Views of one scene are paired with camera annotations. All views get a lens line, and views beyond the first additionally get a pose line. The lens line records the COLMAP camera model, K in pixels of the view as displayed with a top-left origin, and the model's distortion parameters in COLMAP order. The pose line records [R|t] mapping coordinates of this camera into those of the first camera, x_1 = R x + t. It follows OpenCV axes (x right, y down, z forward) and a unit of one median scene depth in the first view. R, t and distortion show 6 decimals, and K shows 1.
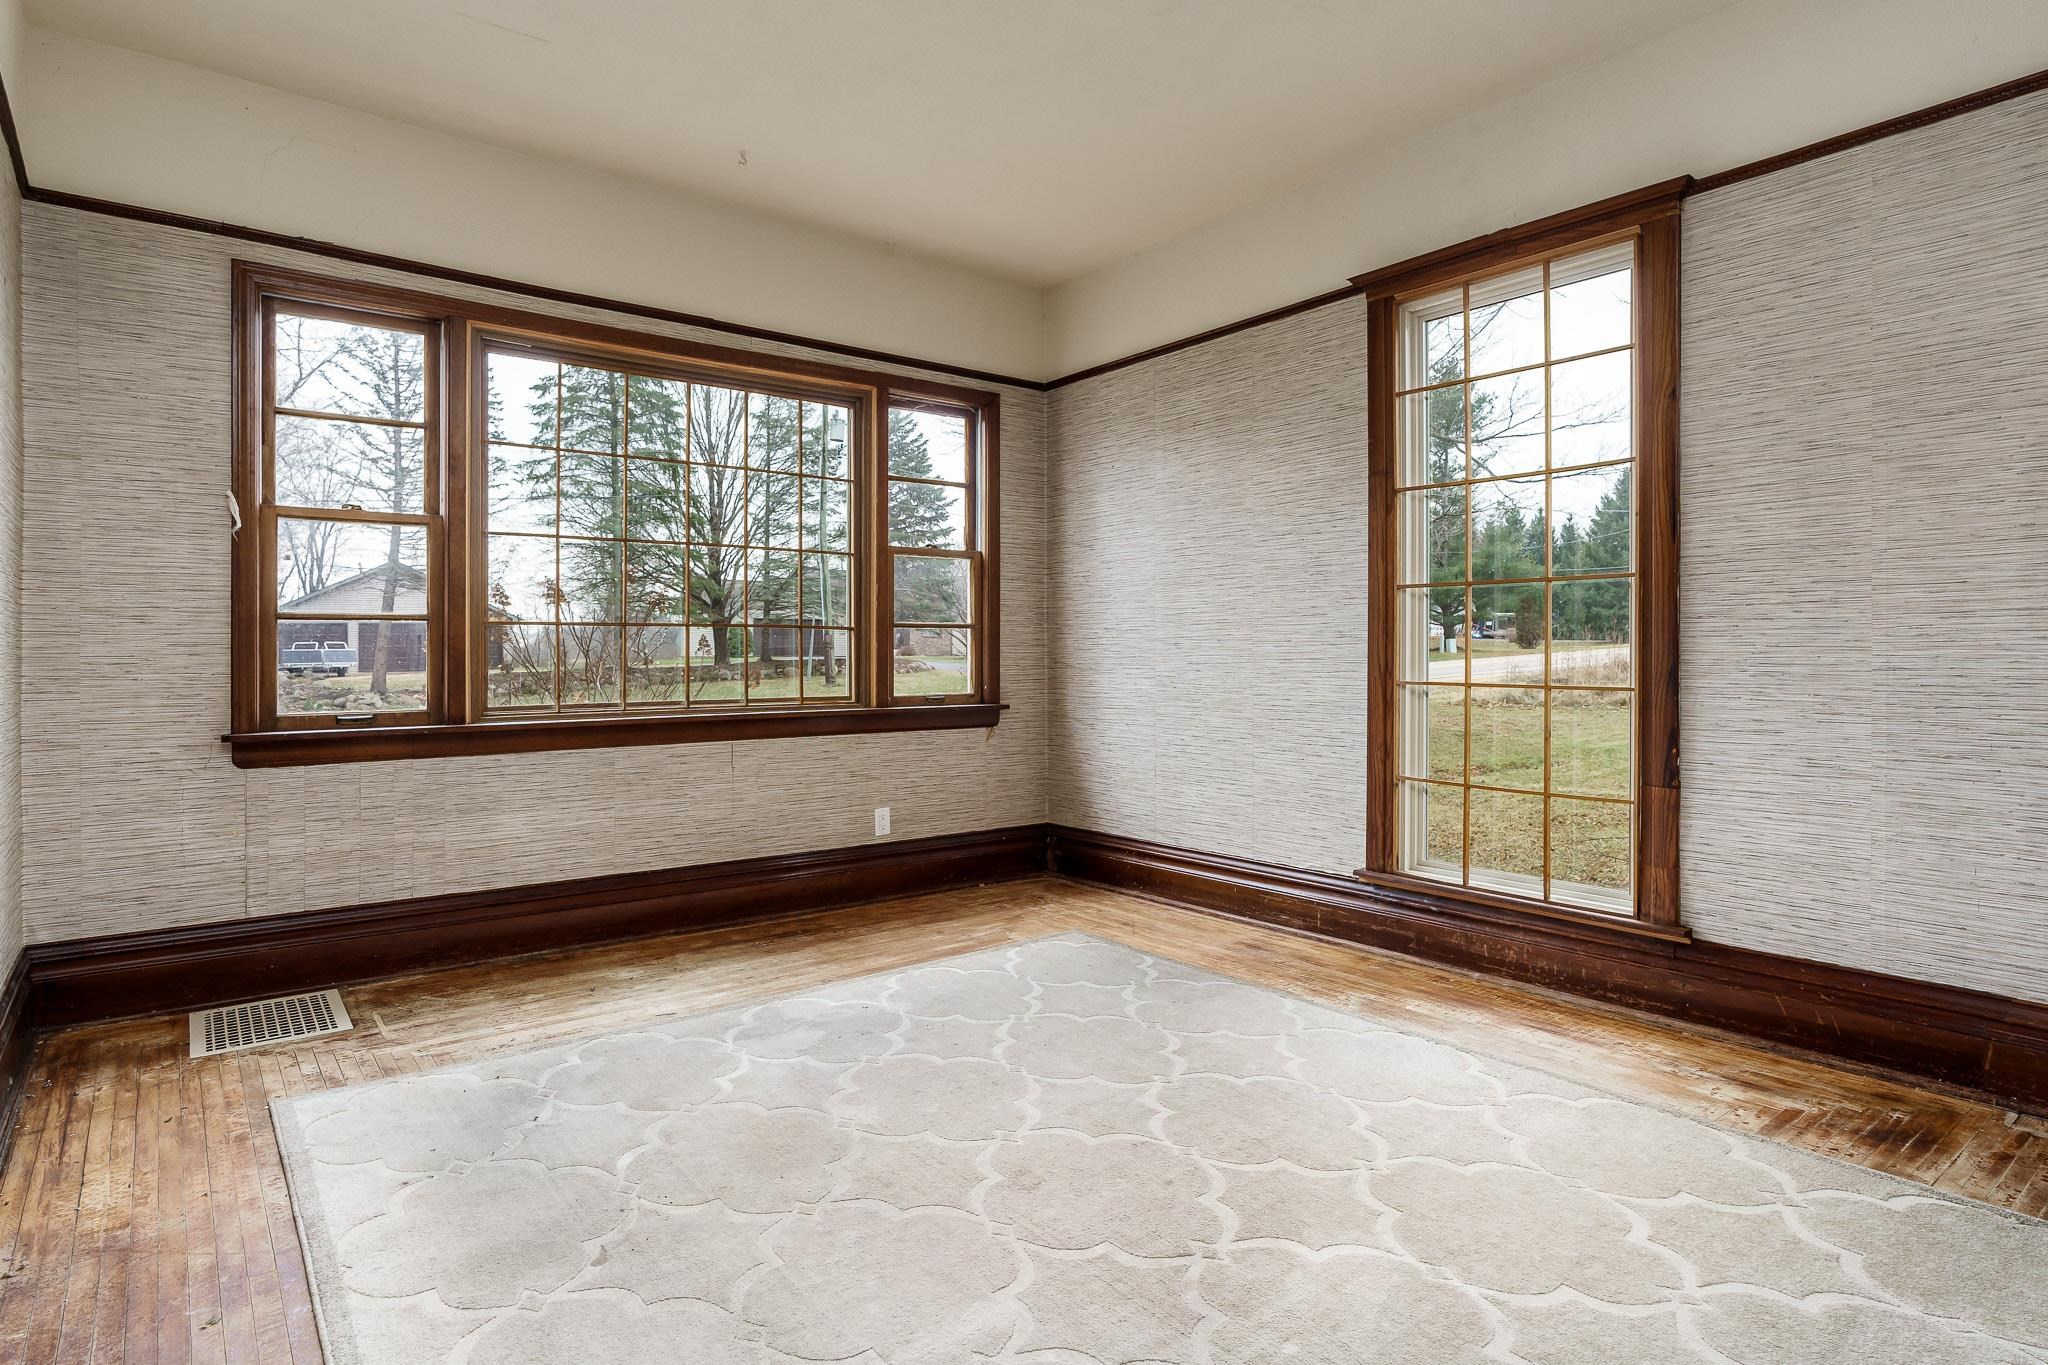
lens RADIAL K [[1105.6, 0, 1032.2], [0, 1105.6, 647.1], [0, 0, 1]] dist [-0.006160, 0.000257]
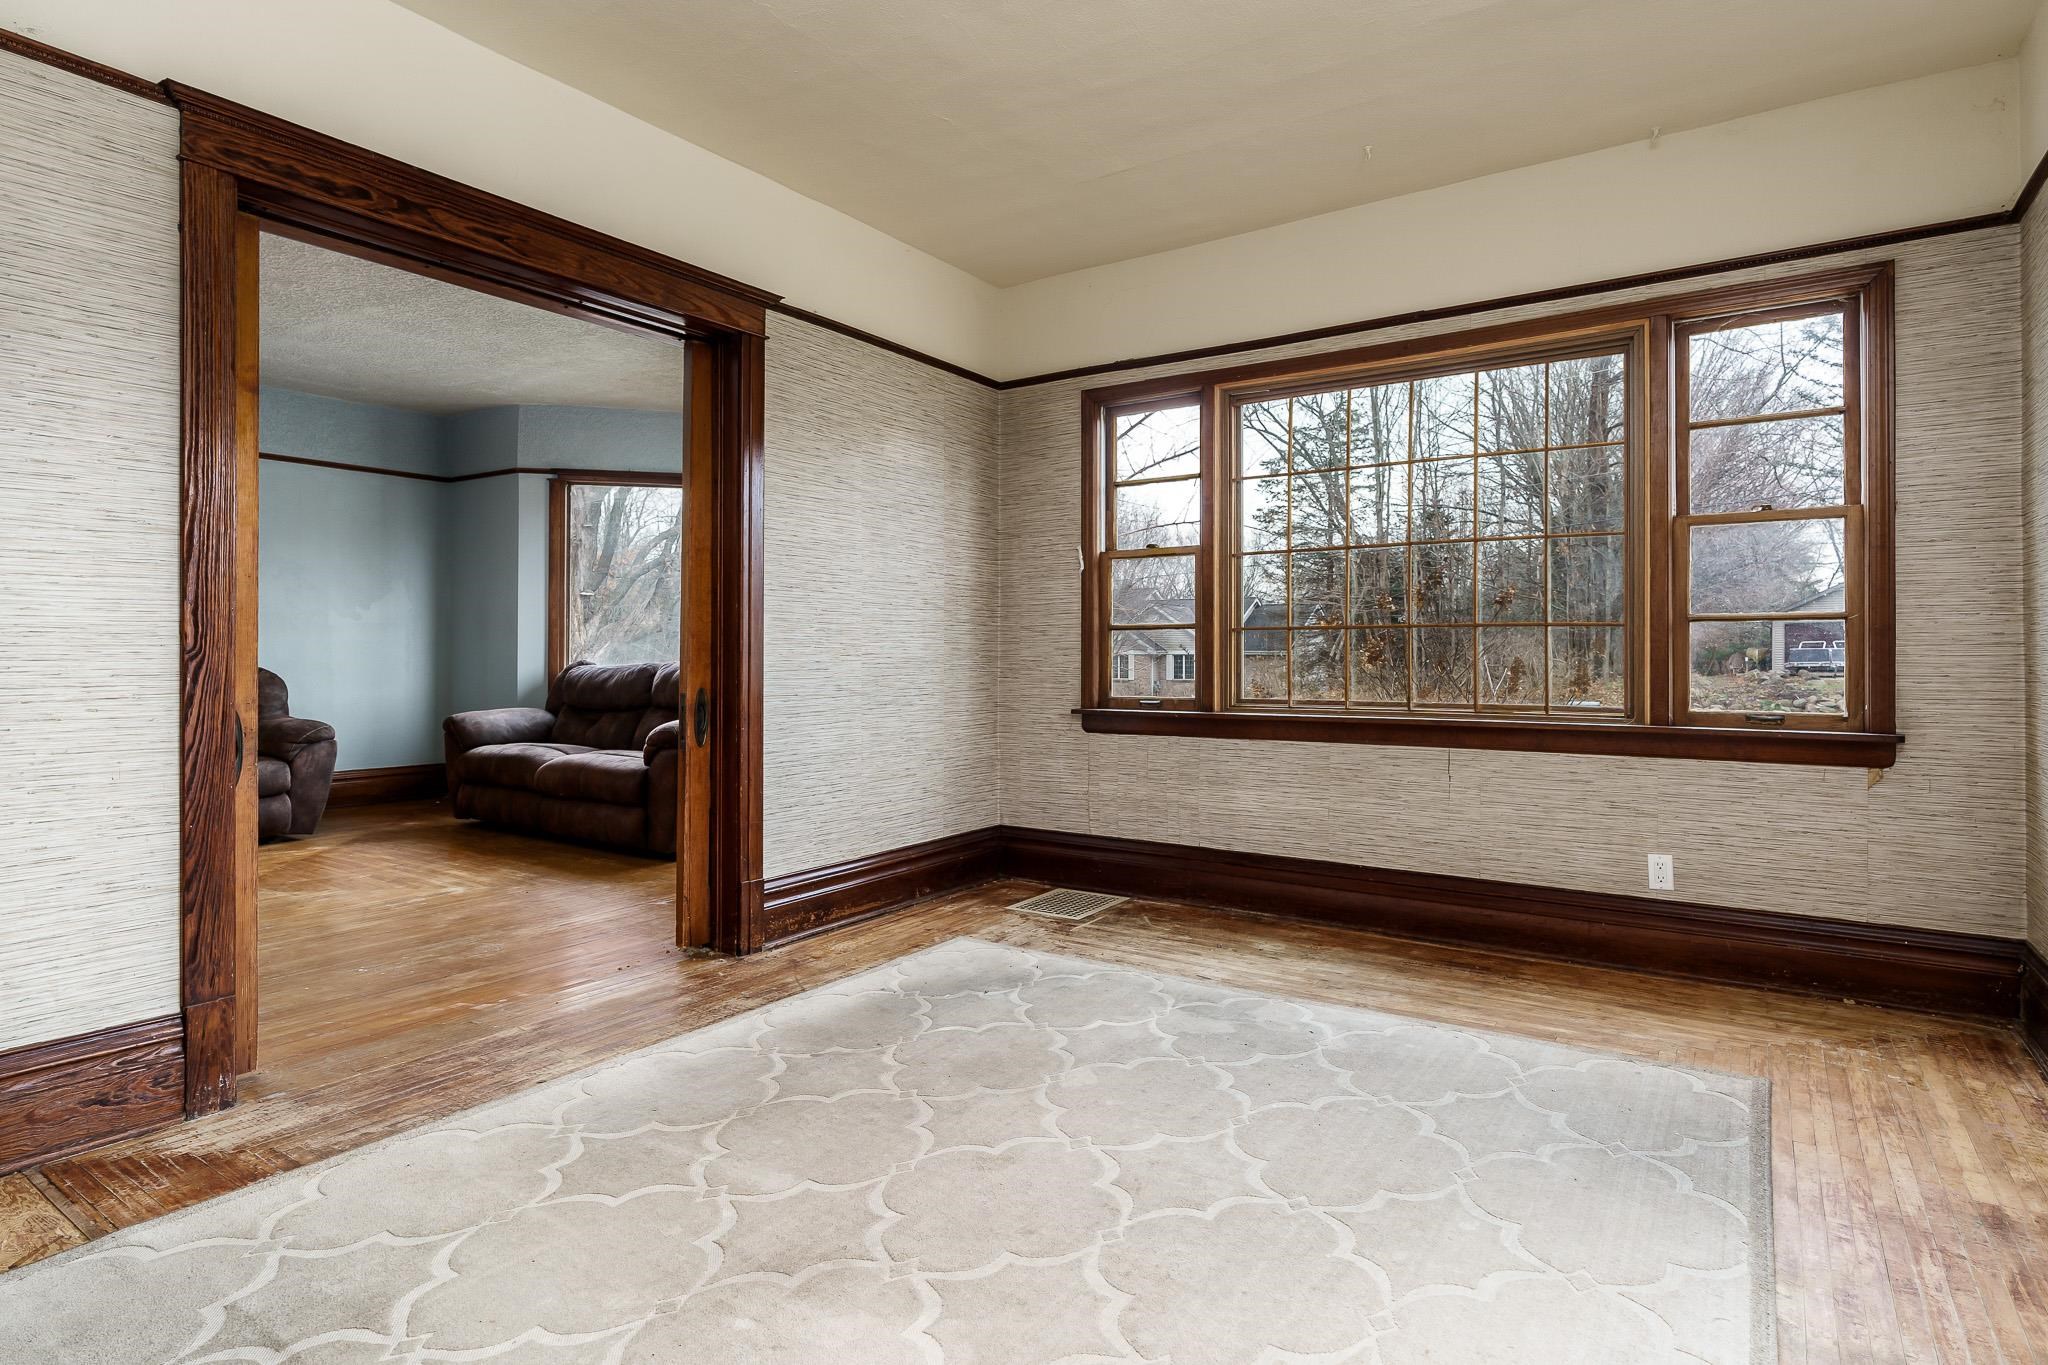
lens RADIAL K [[1103.6, 0, 1021.6], [0, 1103.6, 635.6], [0, 0, 1]] dist [-0.005193, 0.000625]
pose [[0.287911, -0.013238, -0.957566, 0.646363], [0.004737, 0.999912, -0.012400, -0.001658], [0.957645, -0.000966, 0.287949, 0.465244]]
